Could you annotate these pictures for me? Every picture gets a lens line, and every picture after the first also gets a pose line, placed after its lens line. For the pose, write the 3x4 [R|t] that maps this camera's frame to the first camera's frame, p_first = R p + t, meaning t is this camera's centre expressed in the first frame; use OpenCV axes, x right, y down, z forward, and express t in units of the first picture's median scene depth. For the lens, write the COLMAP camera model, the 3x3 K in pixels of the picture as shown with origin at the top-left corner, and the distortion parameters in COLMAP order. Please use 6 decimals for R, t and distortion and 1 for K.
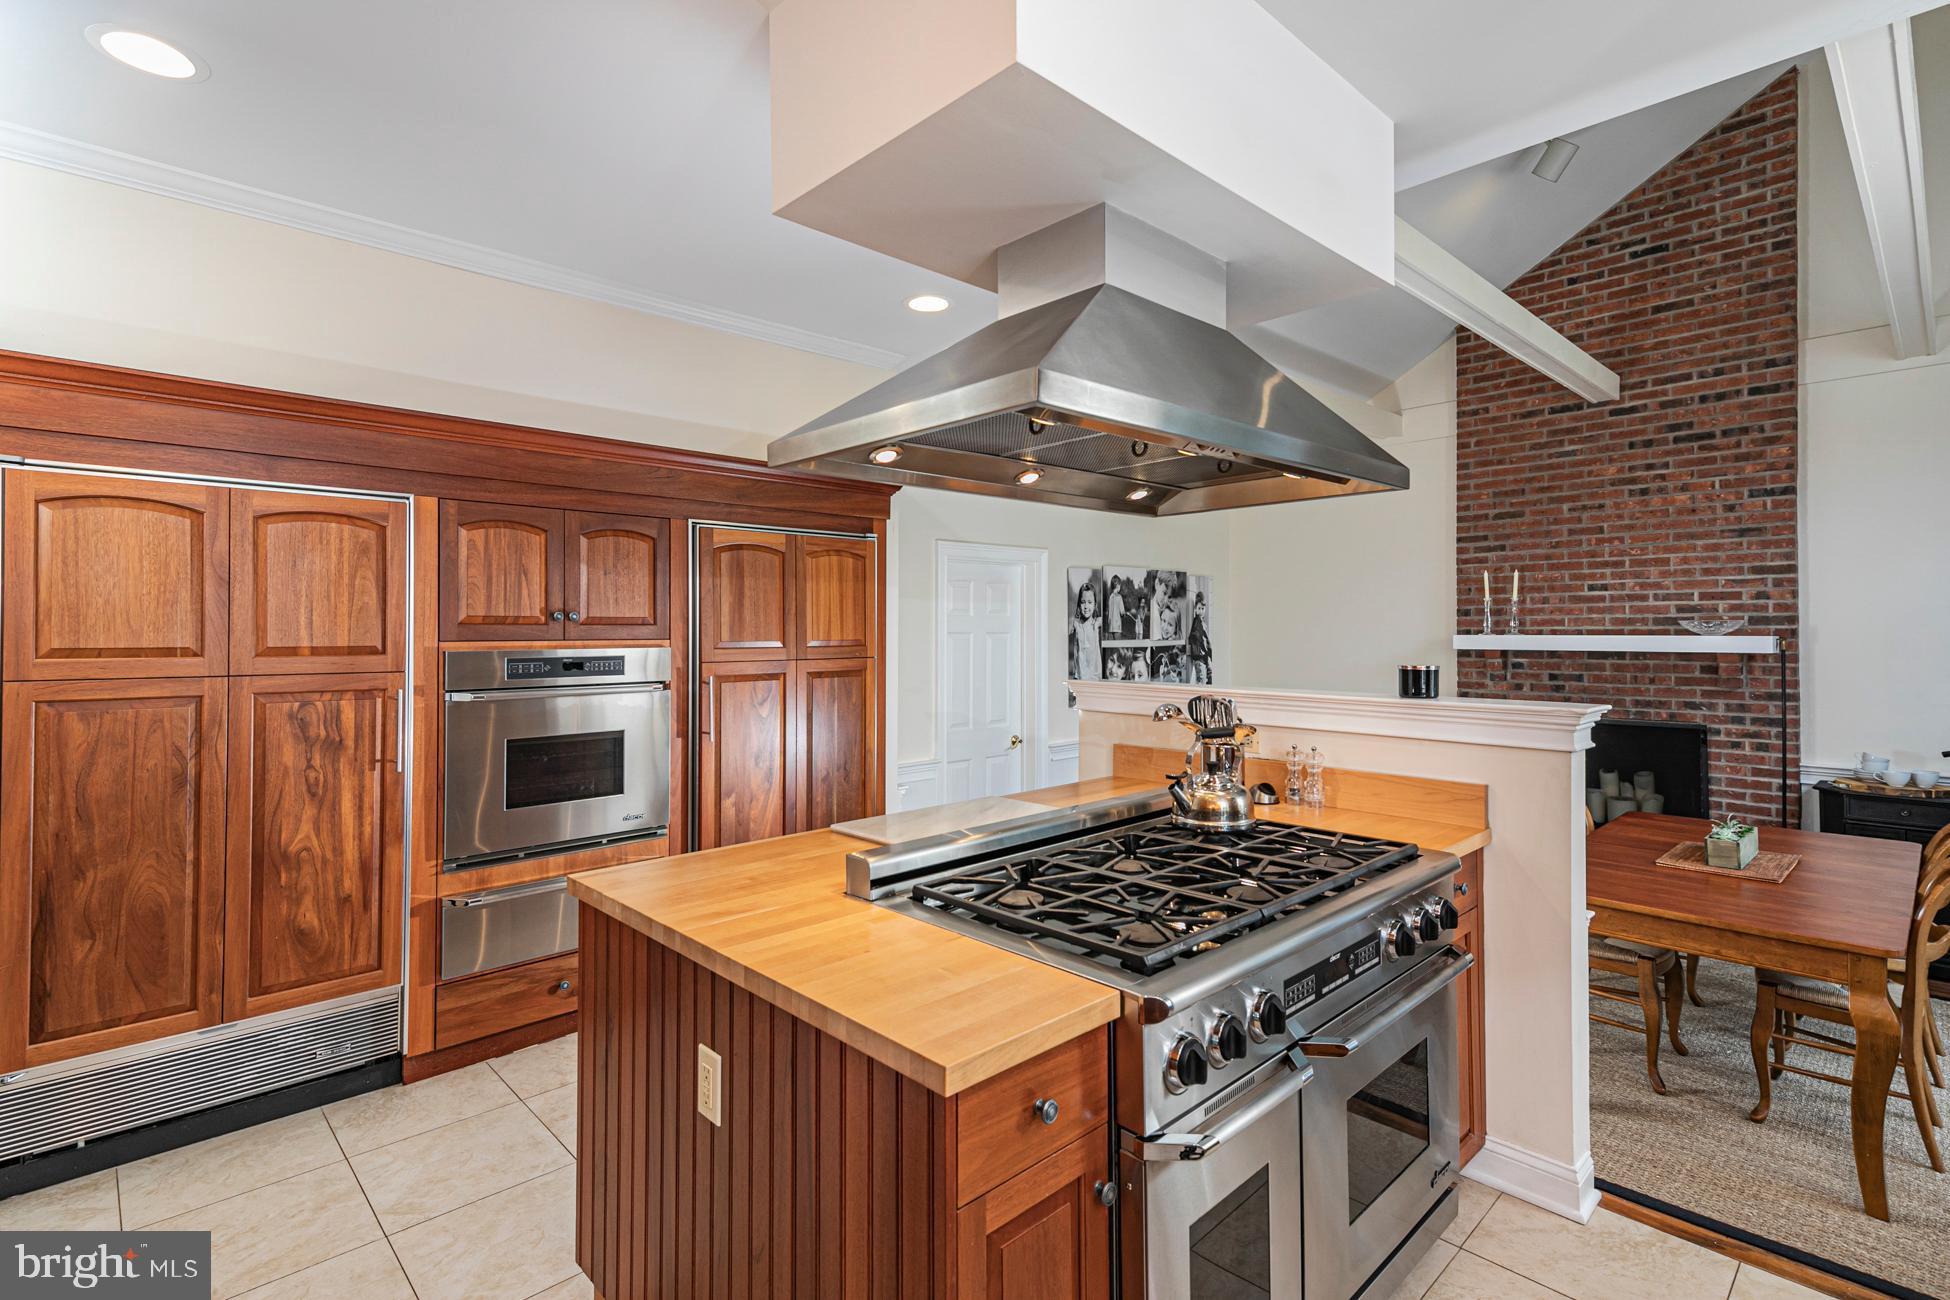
lens RADIAL K [[929.9, 0, 973.6], [0, 929.9, 625.3], [0, 0, 1]] dist [0.030609, -0.006851]
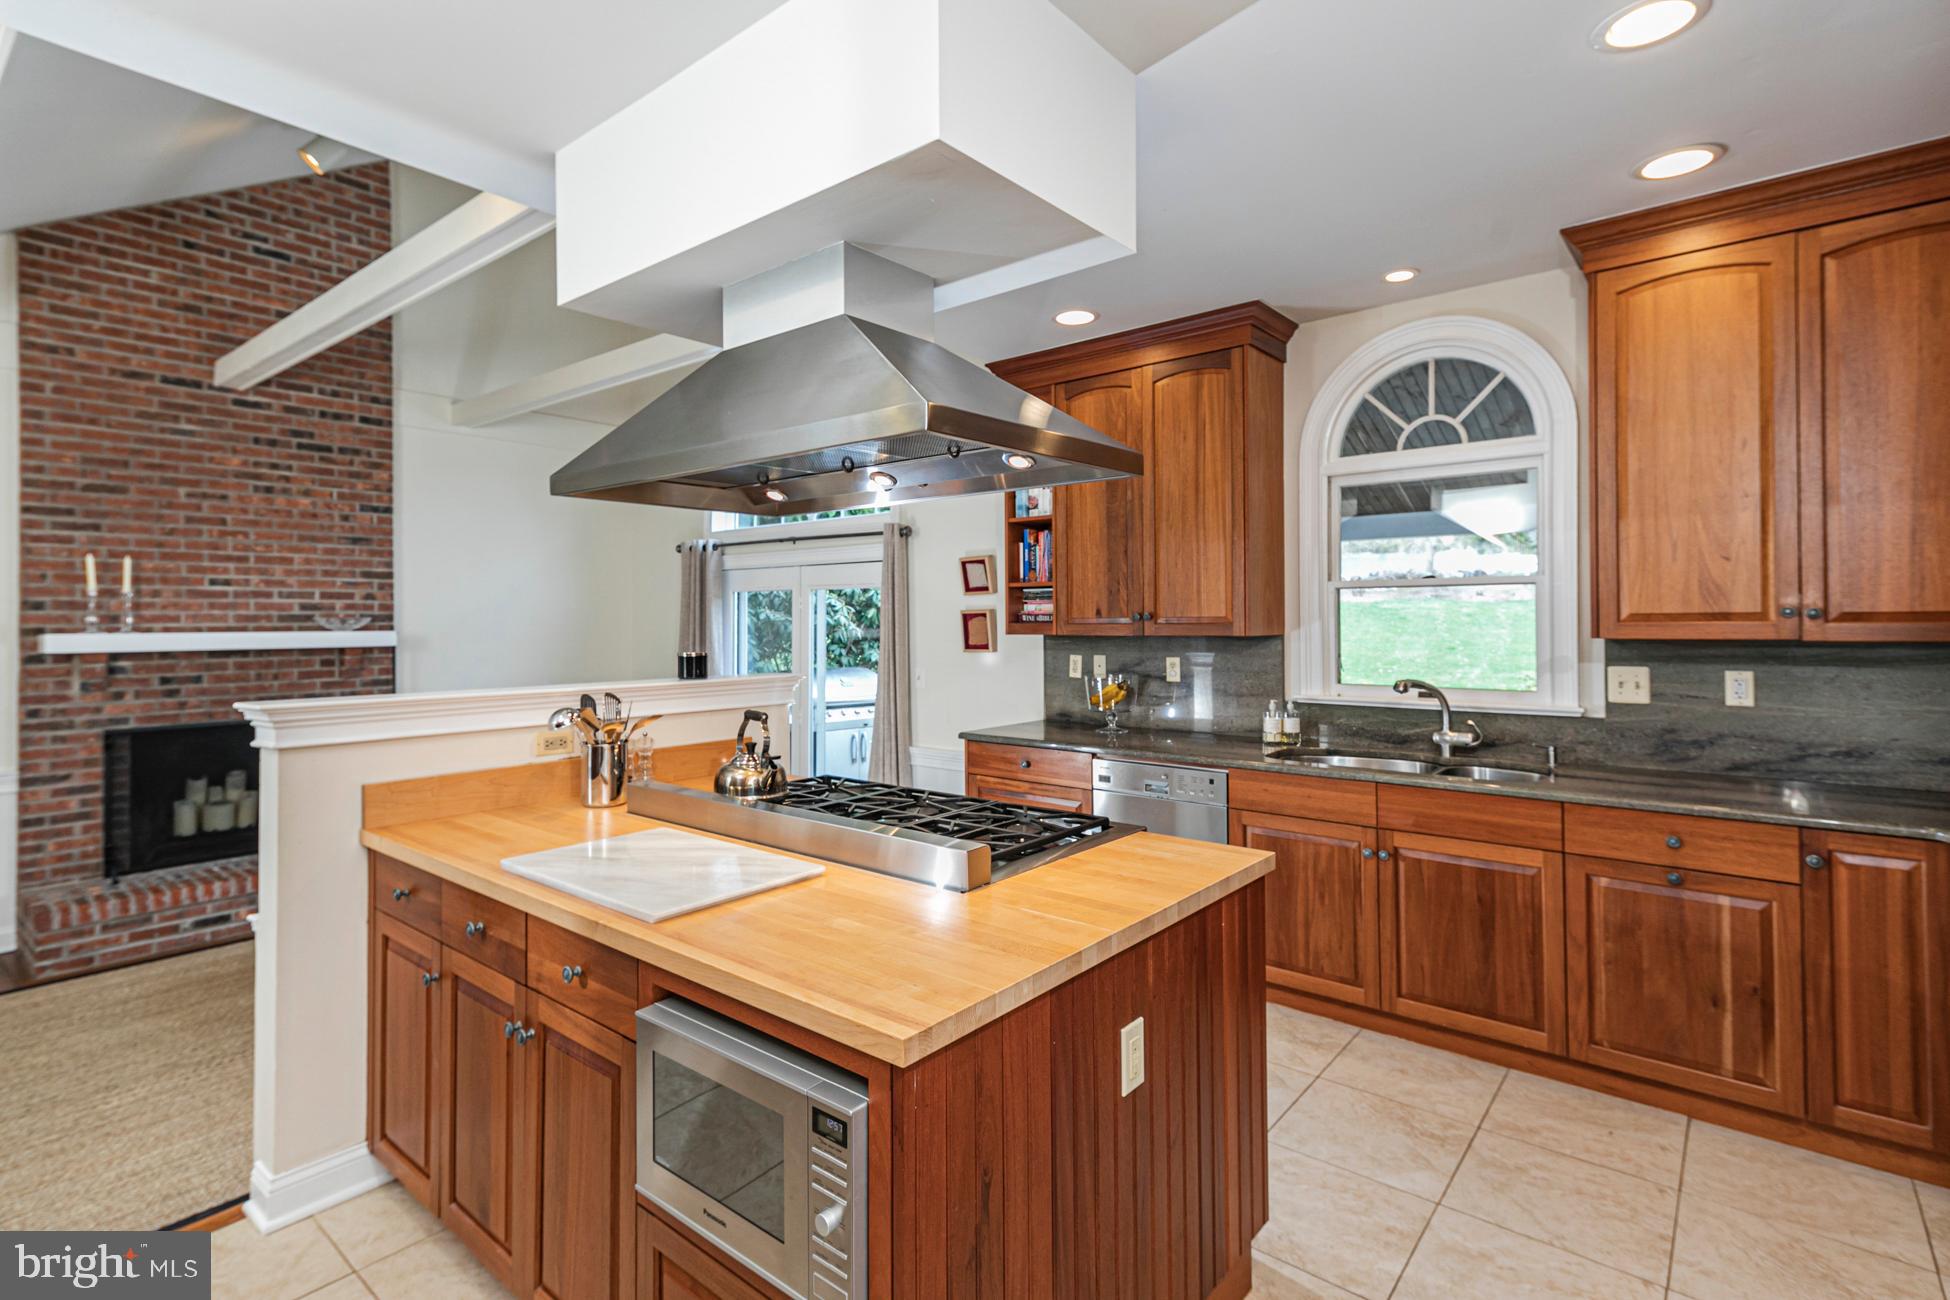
lens RADIAL K [[929.9, 0, 962.9], [0, 929.9, 614.8], [0, 0, 1]] dist [0.030609, -0.006851]
pose [[-0.107448, 0.009865, 0.994162, -0.370452], [0.001362, 0.999951, -0.009775, 0.002896], [-0.994210, 0.000303, -0.107456, 0.370770]]
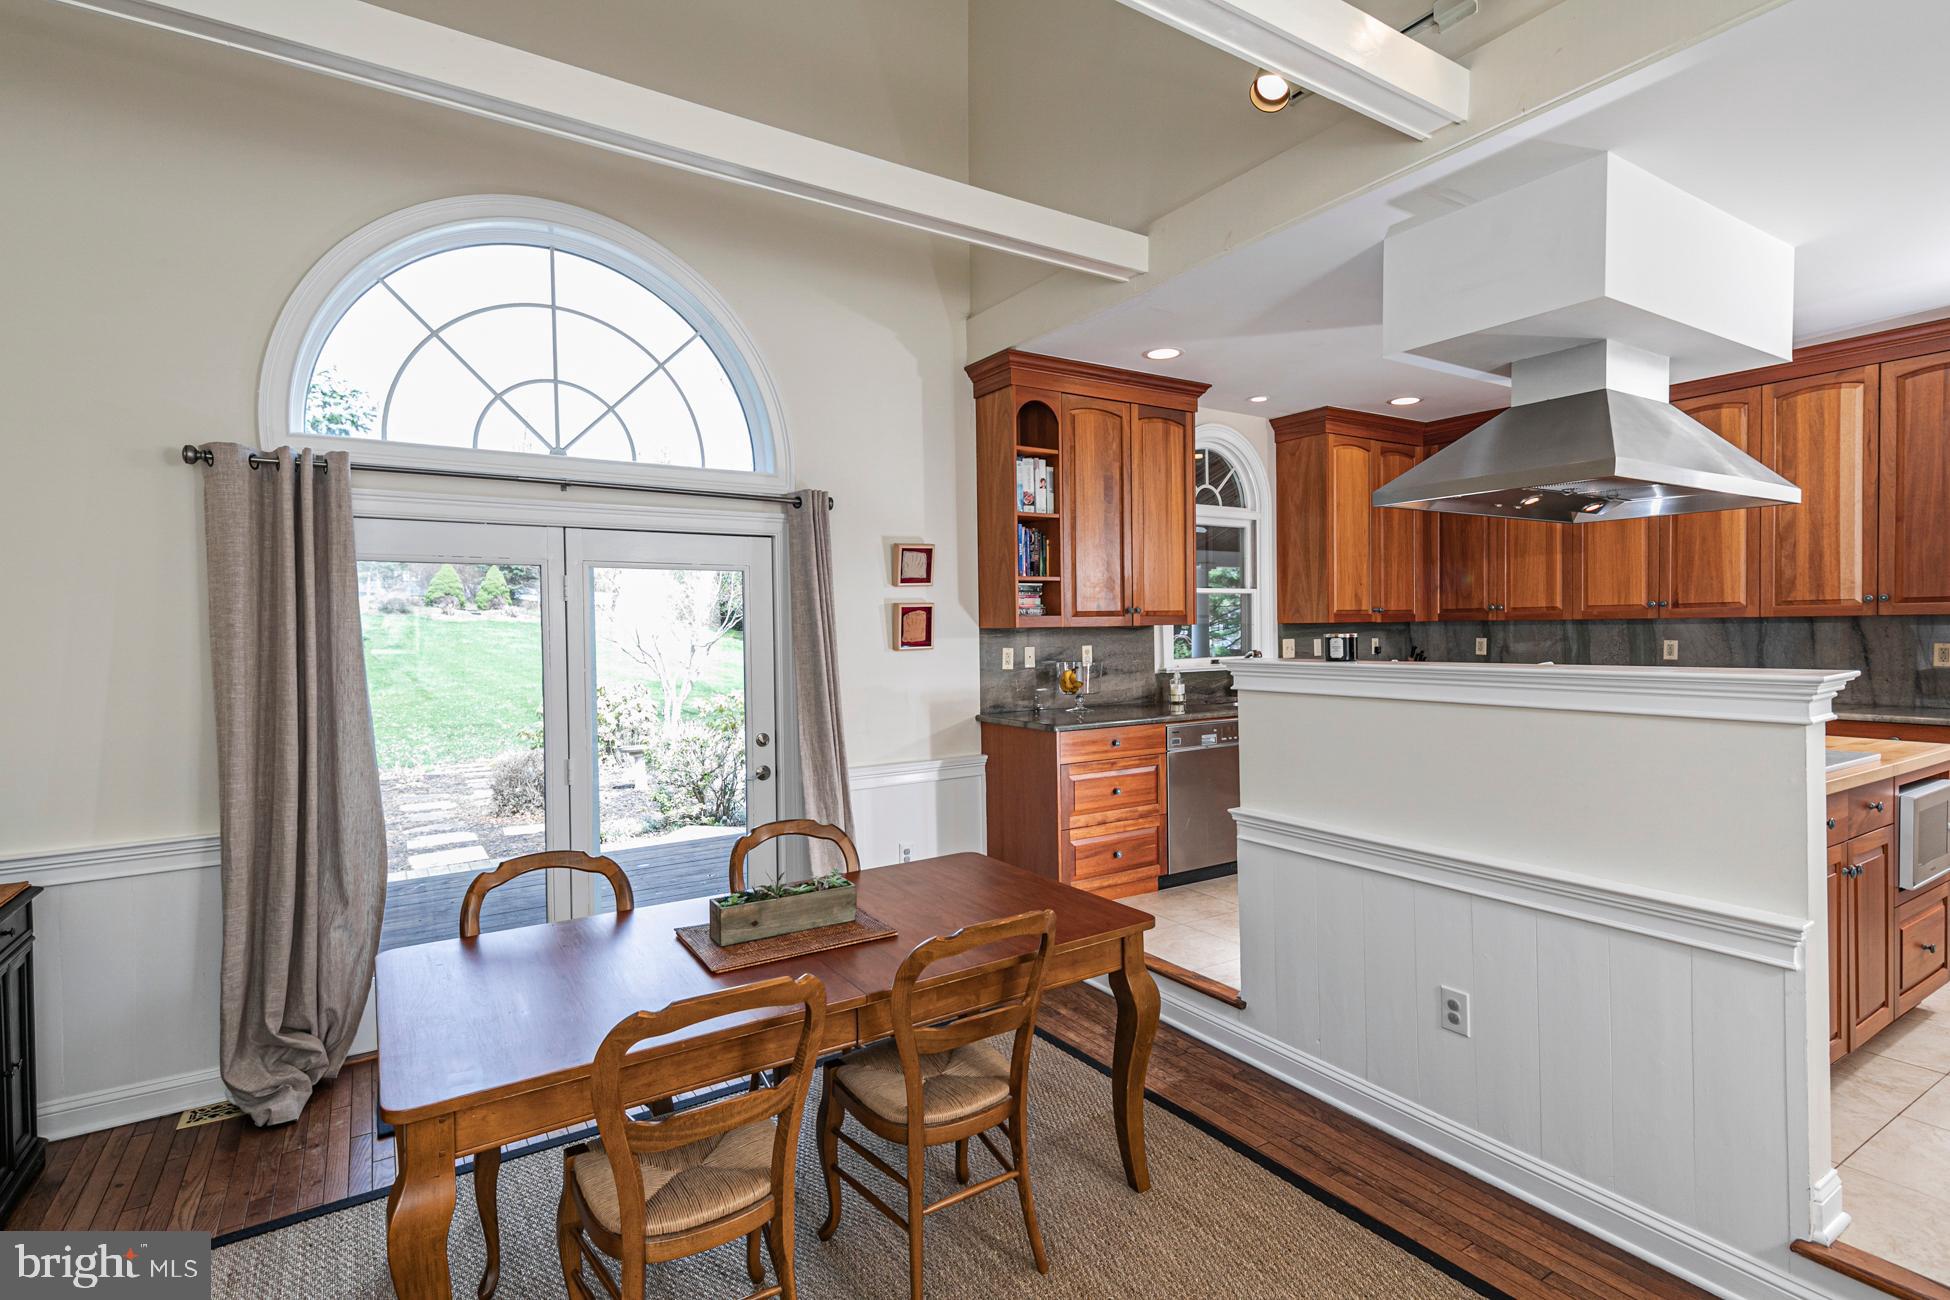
lens RADIAL K [[929.9, 0, 975.0], [0, 929.9, 644.9], [0, 0, 1]] dist [0.030609, -0.006851]
pose [[-0.978688, 0.010406, 0.205088, 0.328175], [0.013785, 0.999792, 0.015058, 0.015094], [-0.204888, 0.017564, -0.978628, 1.073270]]
